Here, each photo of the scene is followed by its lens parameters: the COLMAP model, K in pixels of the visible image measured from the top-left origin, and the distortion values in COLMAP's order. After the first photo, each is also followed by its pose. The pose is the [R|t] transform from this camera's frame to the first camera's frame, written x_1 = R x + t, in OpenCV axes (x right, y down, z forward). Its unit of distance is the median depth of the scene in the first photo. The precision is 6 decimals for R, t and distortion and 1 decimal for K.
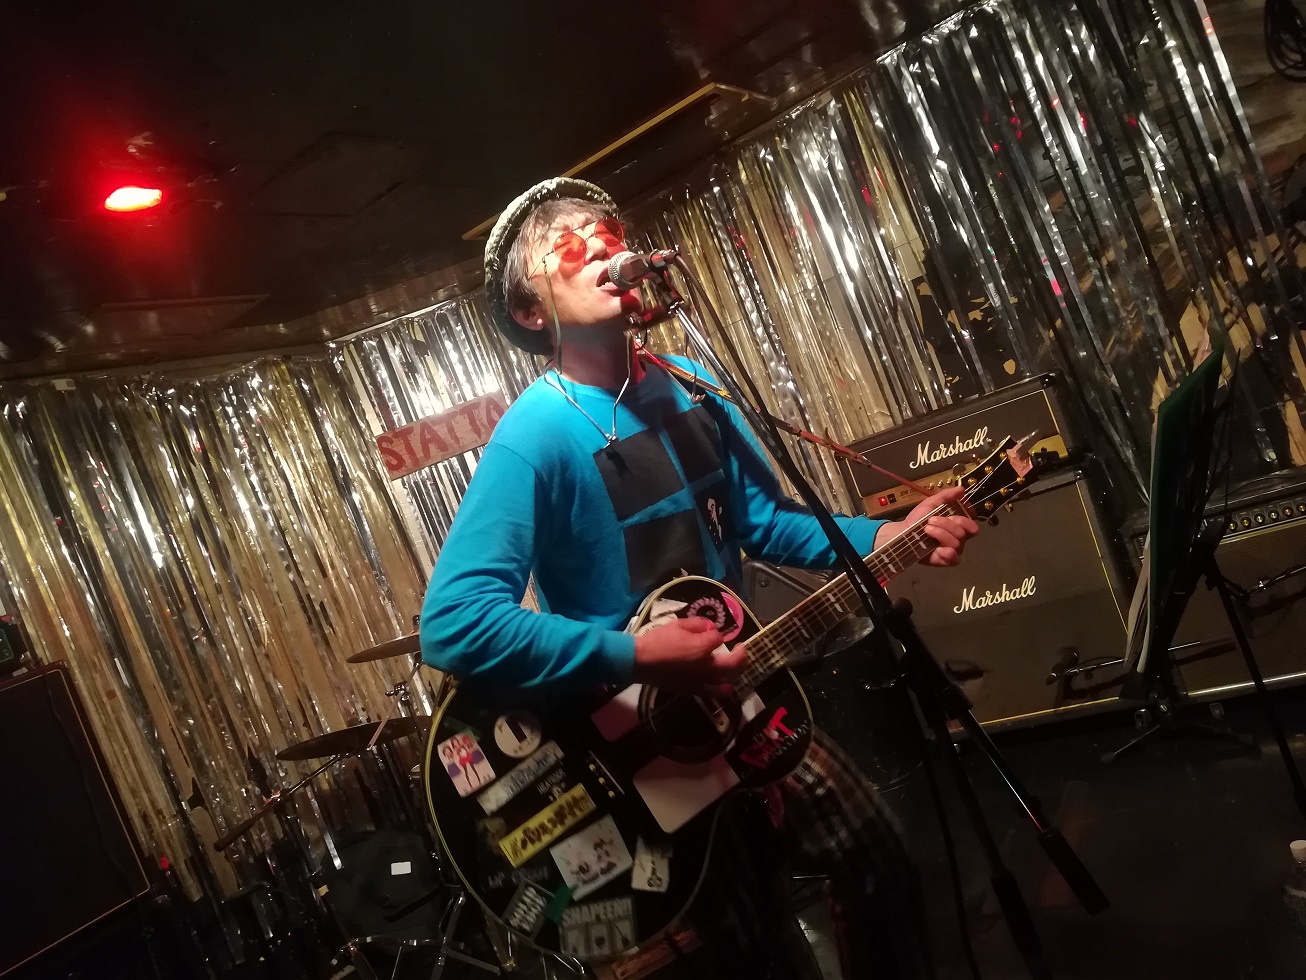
lens RADIAL K [[1005.4, 0, 659.2], [0, 1005.4, 489.7], [0, 0, 1]] dist [0.073201, -0.120894]
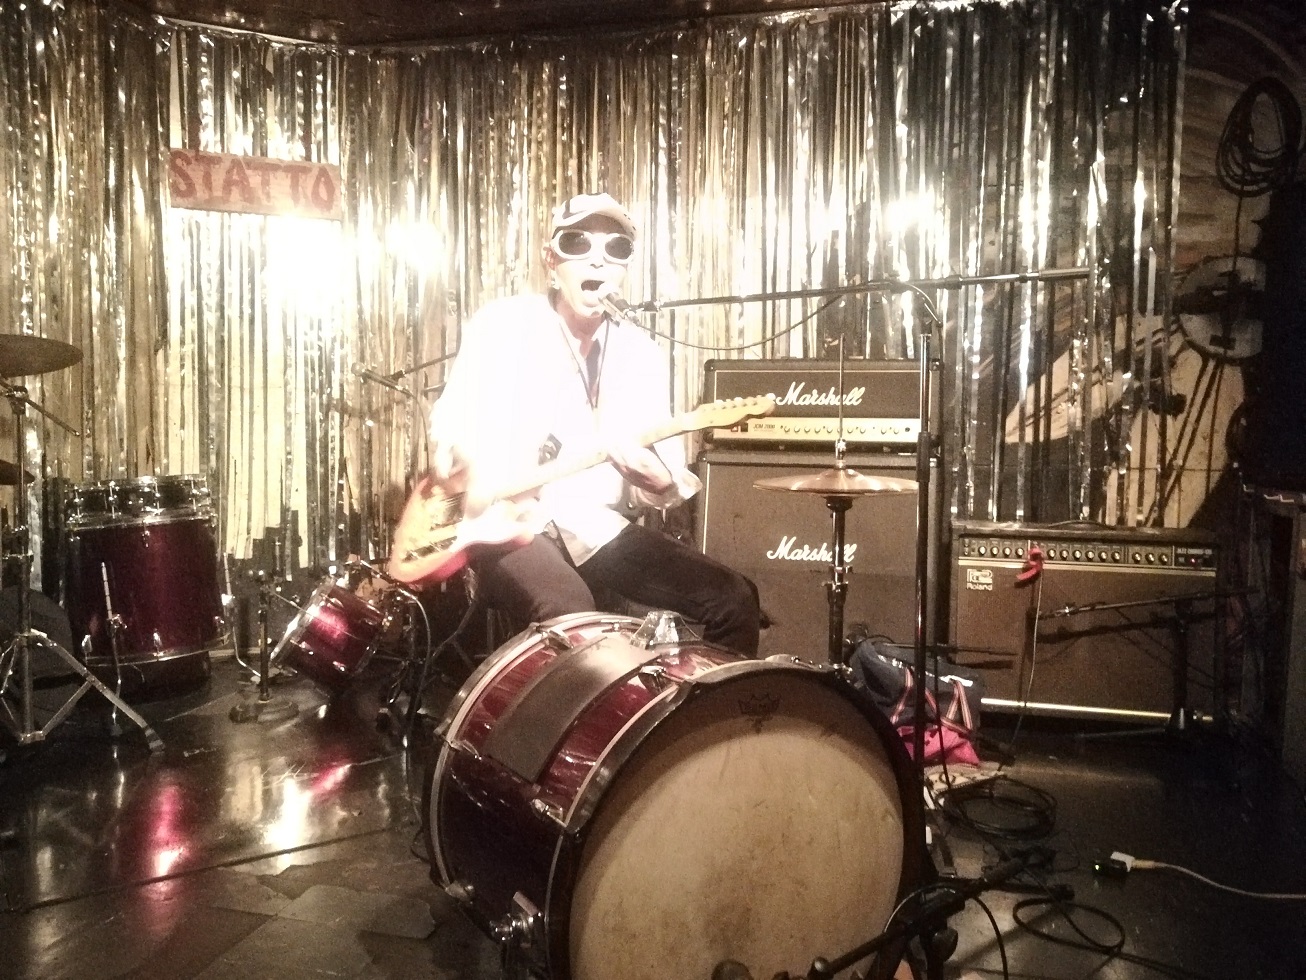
lens RADIAL K [[1005.4, 0, 659.2], [0, 1005.4, 489.7], [0, 0, 1]] dist [0.073201, -0.120894]
pose [[0.885862, 0.353934, 0.299964, -0.109800], [-0.351197, 0.934047, -0.064937, 0.160867], [-0.303164, -0.047821, 0.951738, 0.122028]]
